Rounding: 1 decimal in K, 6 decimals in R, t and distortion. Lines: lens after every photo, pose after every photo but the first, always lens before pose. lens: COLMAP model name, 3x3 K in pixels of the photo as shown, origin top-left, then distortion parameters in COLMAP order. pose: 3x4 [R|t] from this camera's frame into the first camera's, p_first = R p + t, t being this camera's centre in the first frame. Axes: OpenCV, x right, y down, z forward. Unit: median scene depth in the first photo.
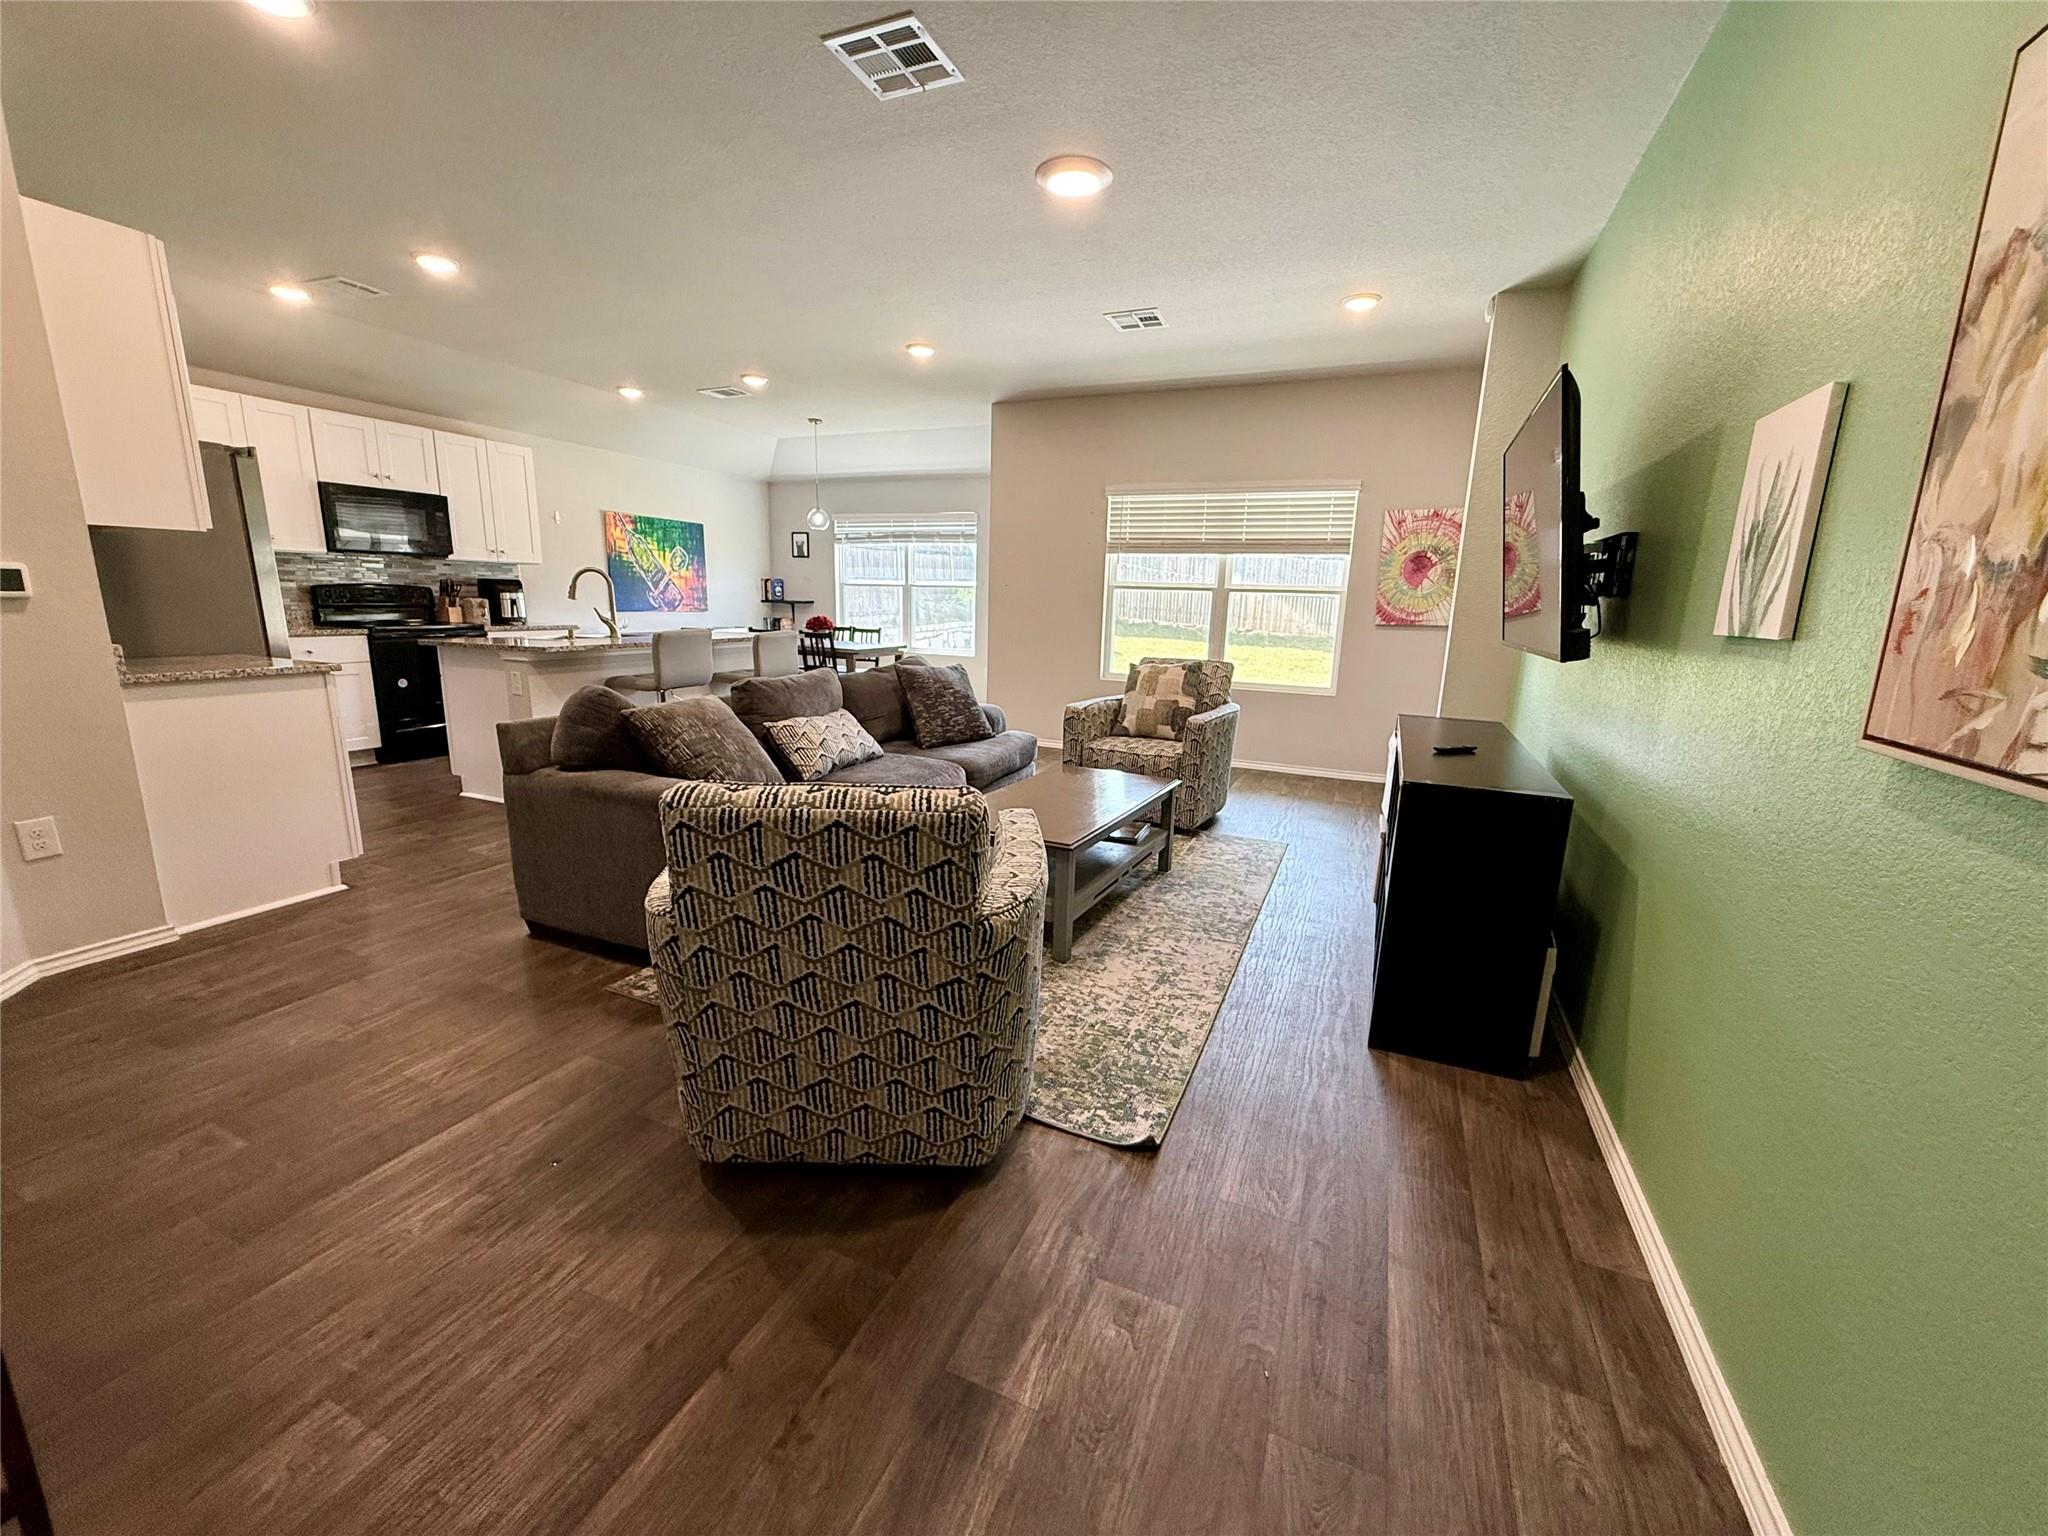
lens RADIAL K [[814.0, 0, 1024.0], [0, 814.0, 768.0], [0, 0, 1]] dist [0.002606, 0.001019]
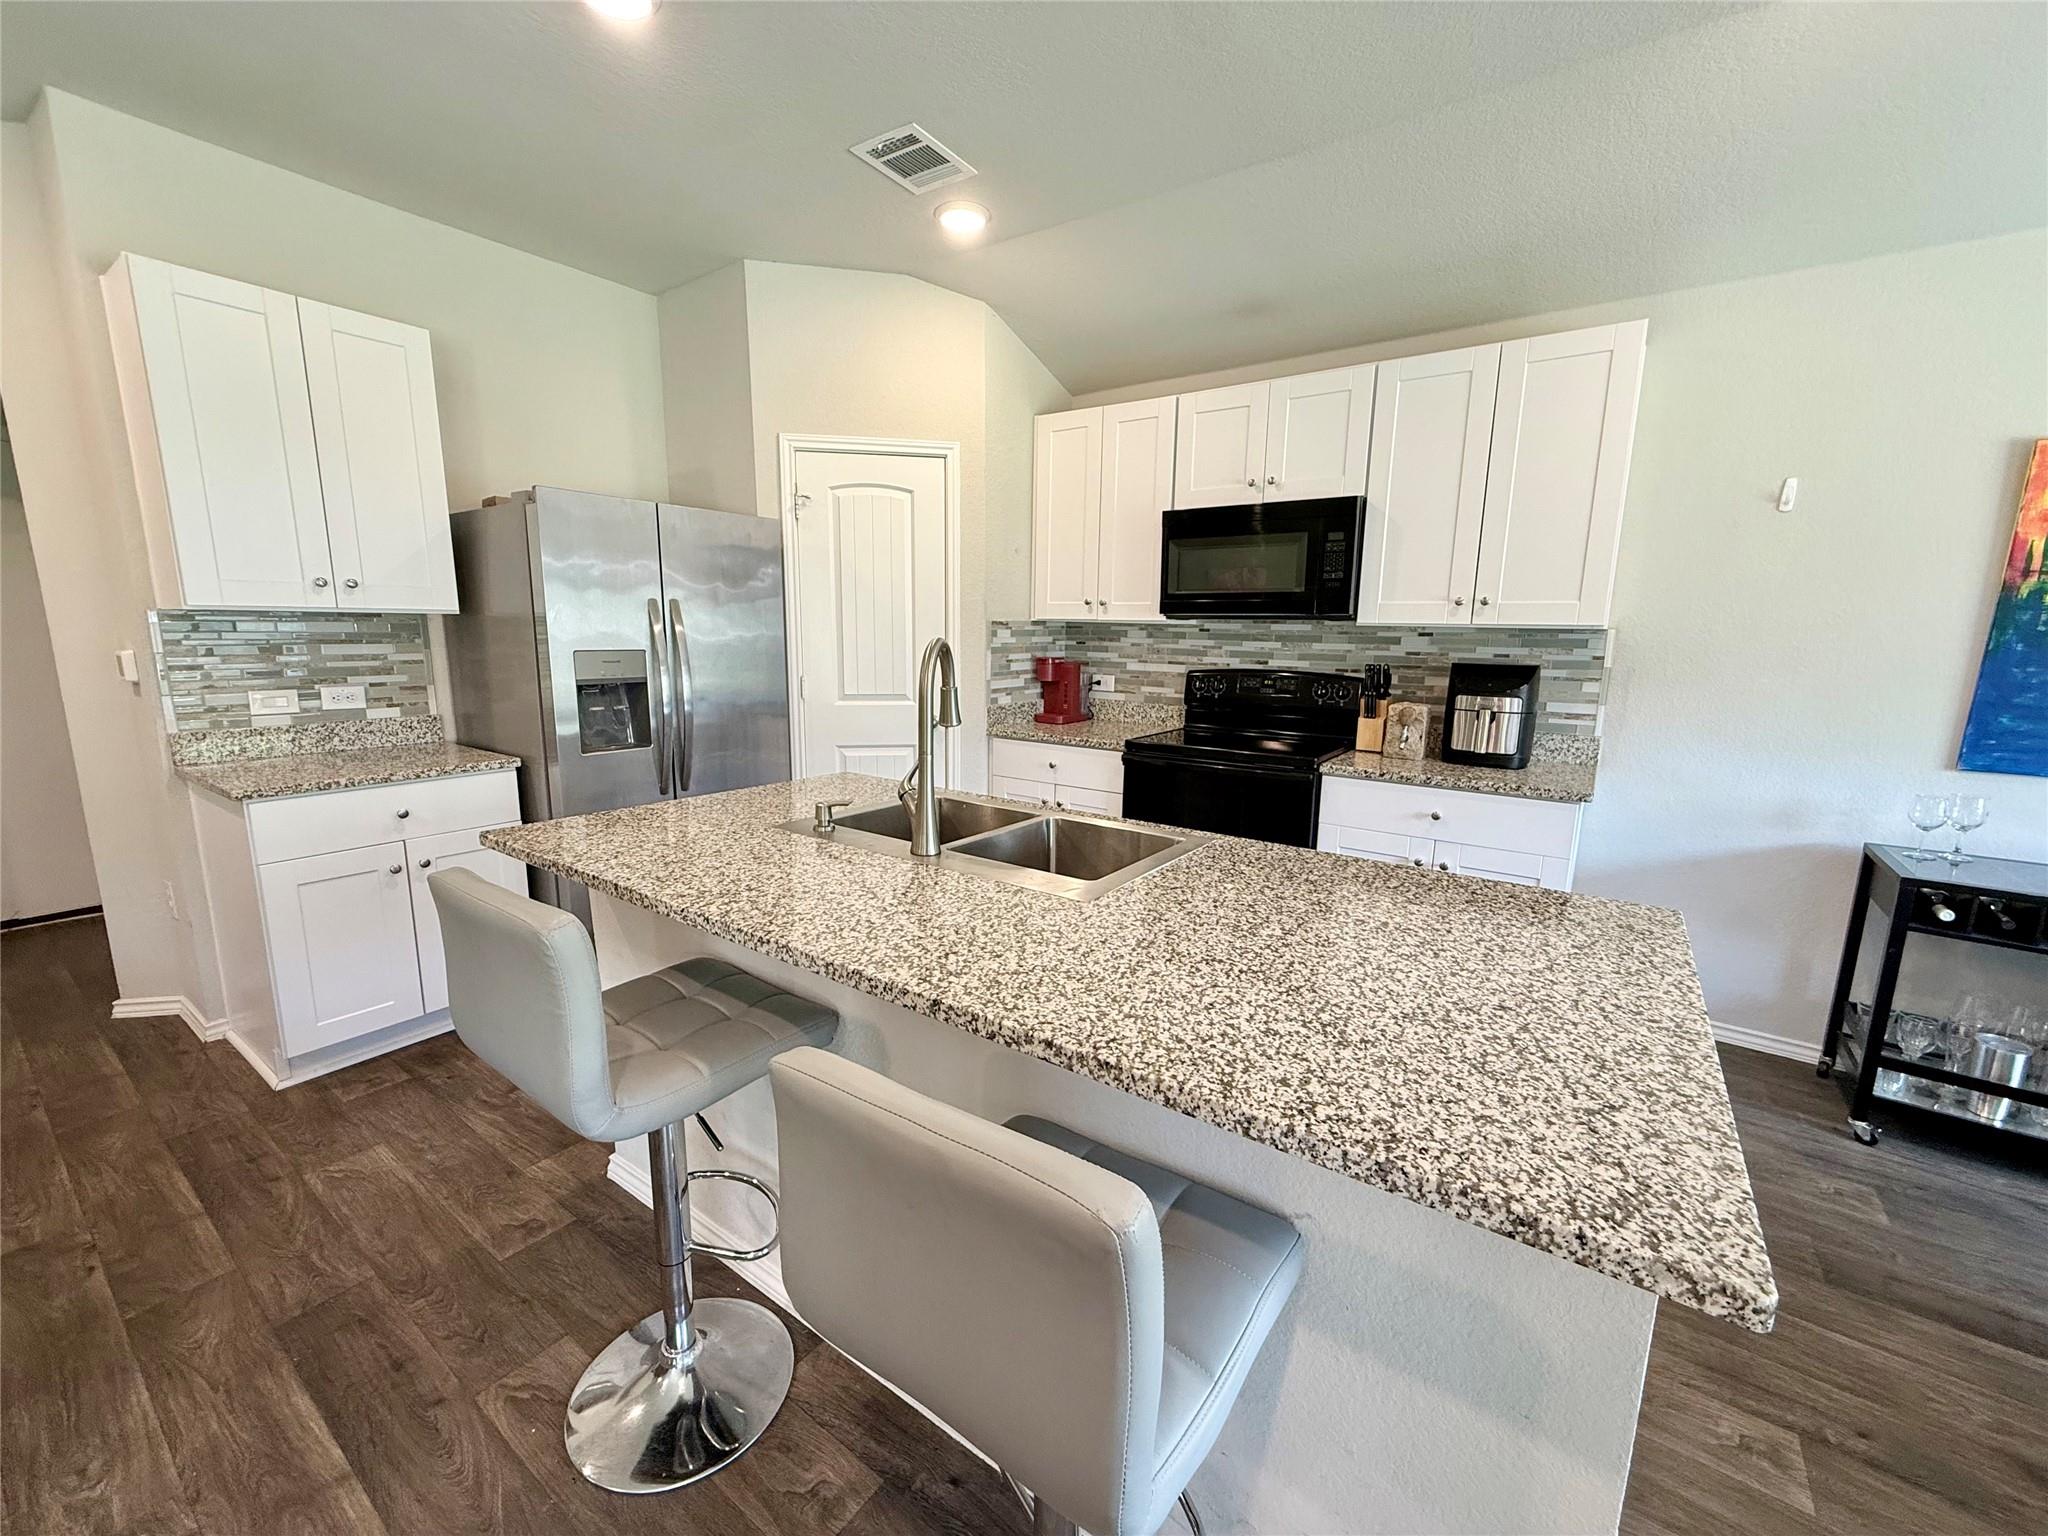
lens RADIAL K [[814.0, 0, 1024.0], [0, 814.0, 768.0], [0, 0, 1]] dist [0.002606, 0.001019]
pose [[-0.206761, 0.142438, -0.967968, -0.171769], [-0.222045, 0.956699, 0.188209, -0.222777], [0.952862, 0.253847, -0.166181, 0.922807]]
